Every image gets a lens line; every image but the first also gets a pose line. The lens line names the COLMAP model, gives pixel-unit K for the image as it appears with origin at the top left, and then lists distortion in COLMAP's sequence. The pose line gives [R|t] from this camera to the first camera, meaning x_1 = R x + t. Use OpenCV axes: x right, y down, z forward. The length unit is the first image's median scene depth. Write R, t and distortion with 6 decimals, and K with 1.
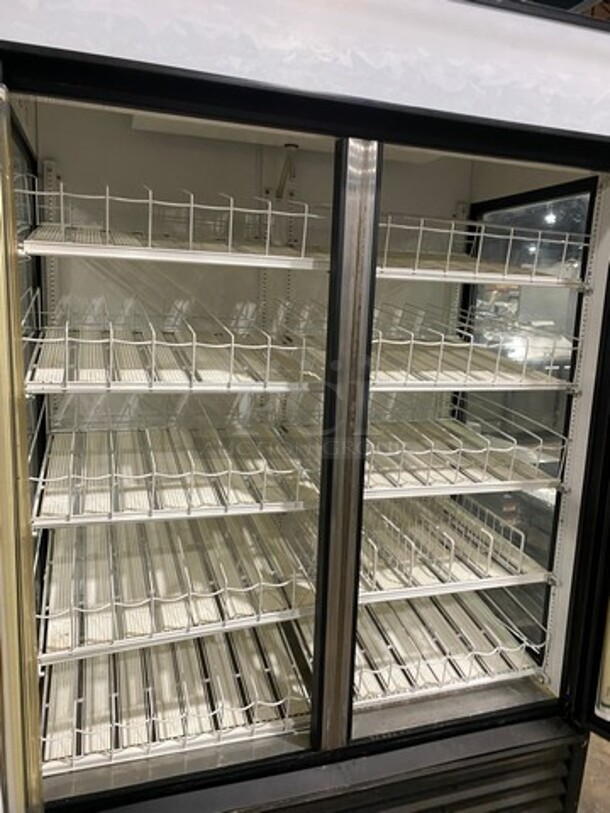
lens RADIAL K [[616.4, 0, 305.3], [0, 616.4, 393.5], [0, 0, 1]] dist [0.031971, -0.018846]
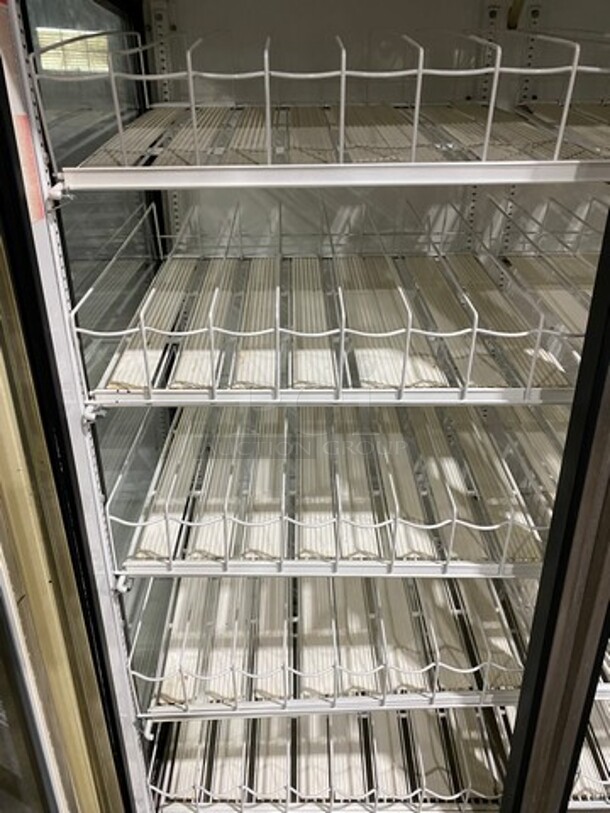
lens RADIAL K [[616.4, 0, 296.6], [0, 616.4, 409.2], [0, 0, 1]] dist [0.031971, -0.018846]
pose [[0.947570, 0.082484, -0.308719, -0.027550], [-0.000832, 0.966744, 0.255743, -0.129844], [0.319547, -0.242078, 0.916127, 0.347308]]
